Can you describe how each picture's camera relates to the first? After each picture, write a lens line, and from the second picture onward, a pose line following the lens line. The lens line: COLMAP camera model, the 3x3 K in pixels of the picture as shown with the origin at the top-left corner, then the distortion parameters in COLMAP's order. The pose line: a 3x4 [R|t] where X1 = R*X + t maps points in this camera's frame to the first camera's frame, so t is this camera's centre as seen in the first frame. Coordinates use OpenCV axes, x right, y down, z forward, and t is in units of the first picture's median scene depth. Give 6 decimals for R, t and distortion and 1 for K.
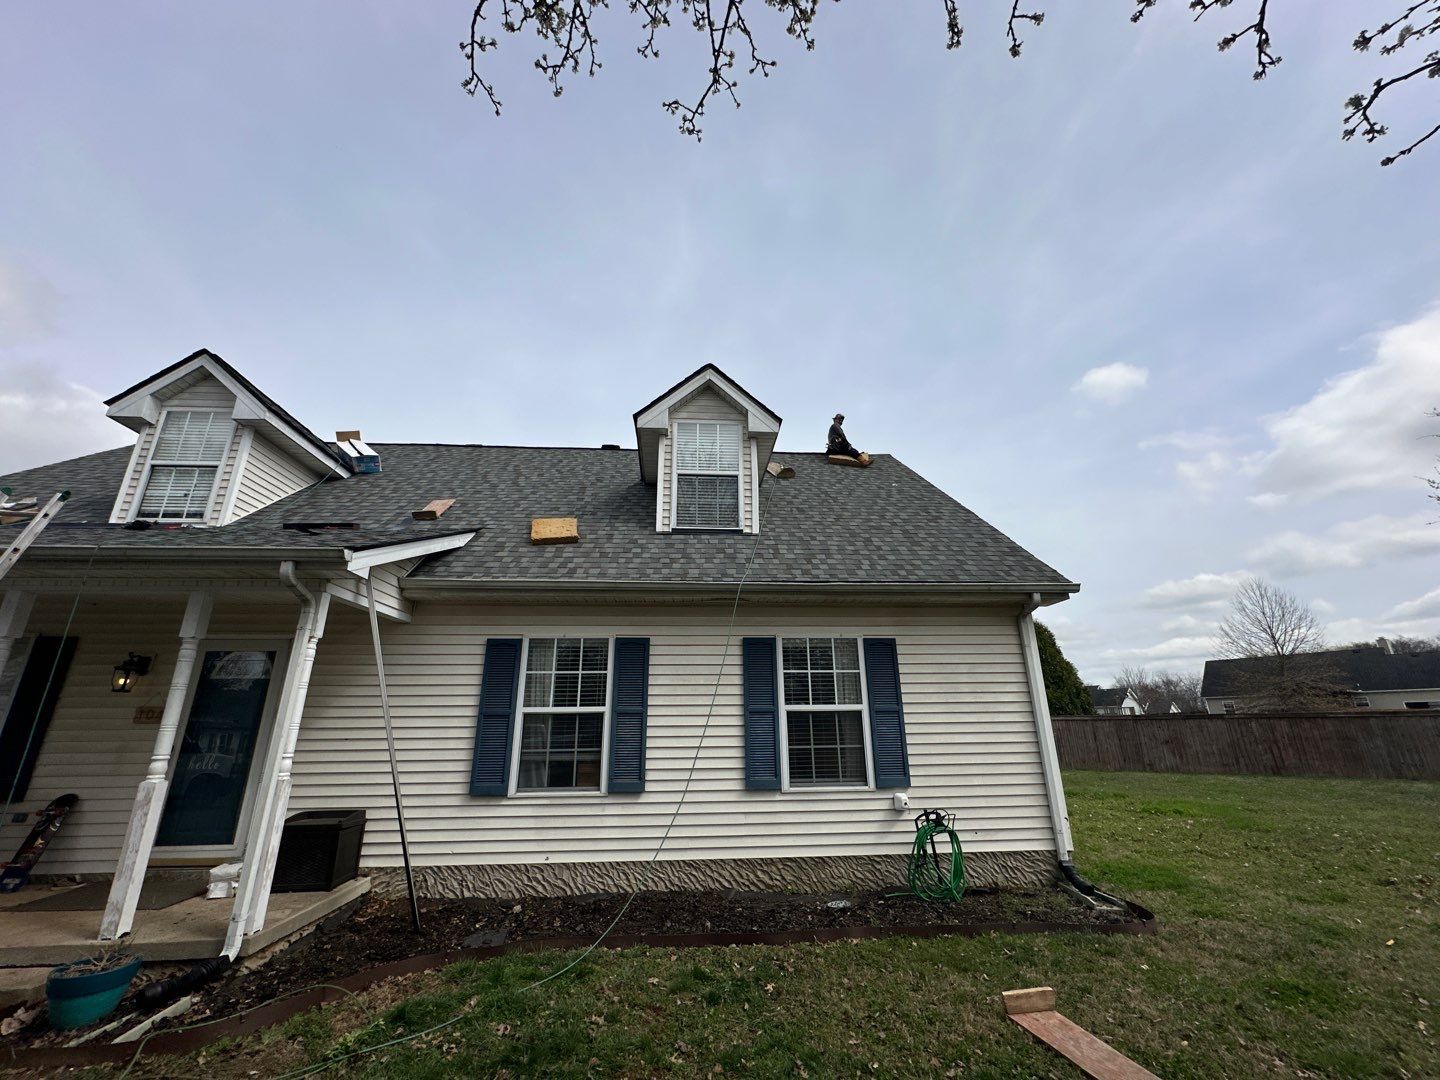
lens RADIAL K [[609.2, 0, 727.1], [0, 609.2, 538.1], [0, 0, 1]] dist [-0.006864, 0.000482]
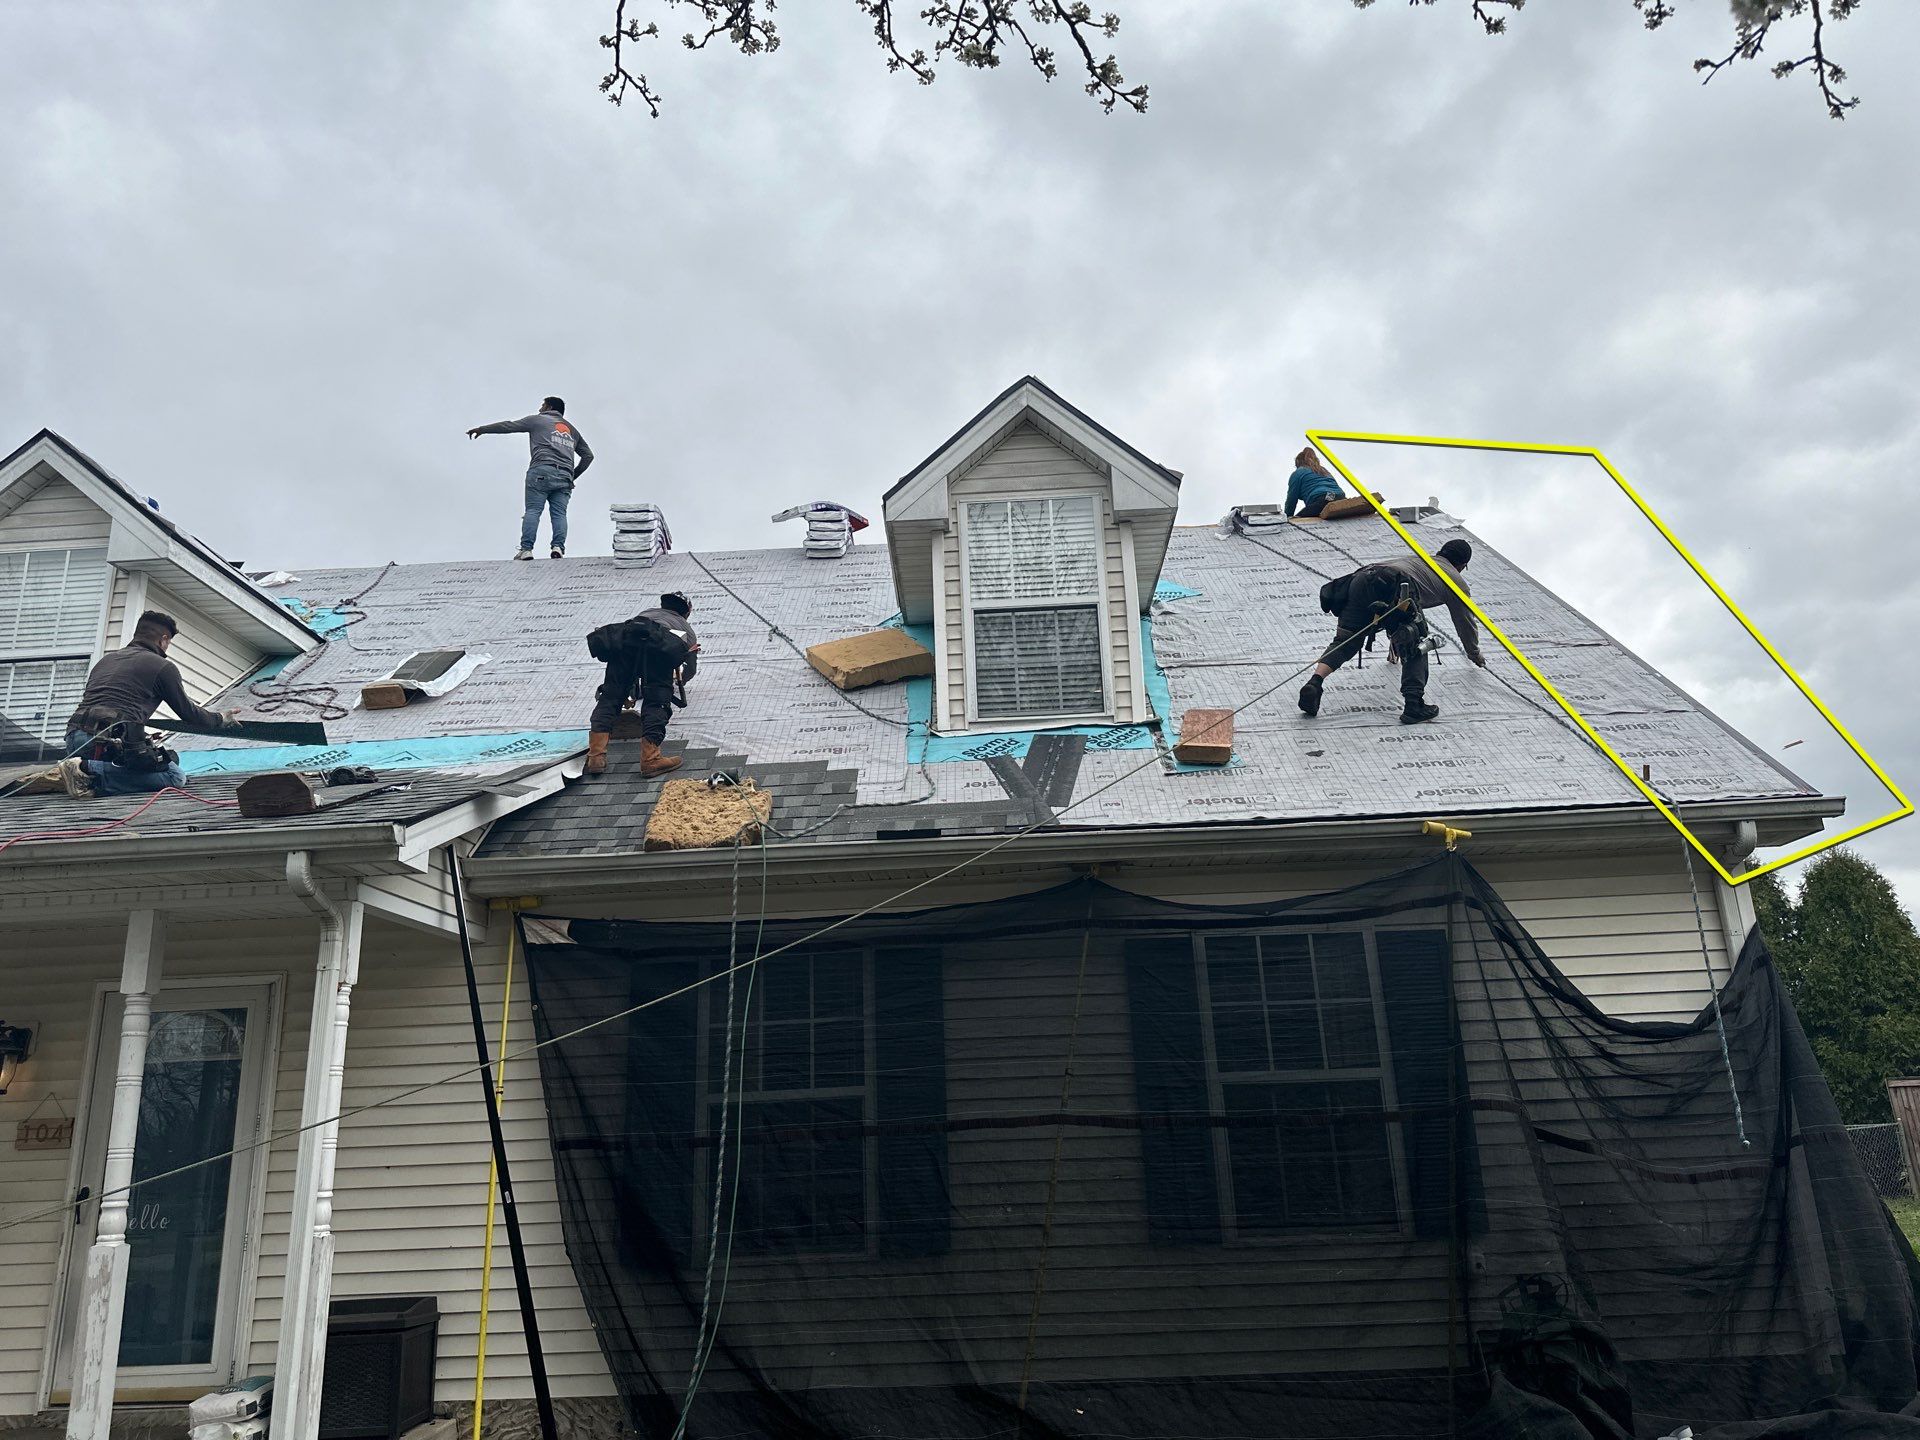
lens RADIAL K [[1454.6, 0, 943.0], [0, 1454.6, 716.1], [0, 0, 1]] dist [0.073422, -0.108492]
pose [[0.993232, -0.058495, -0.100343, 0.008542], [0.060991, 0.997896, 0.021983, -0.061823], [0.098846, -0.027954, 0.994710, -0.222056]]
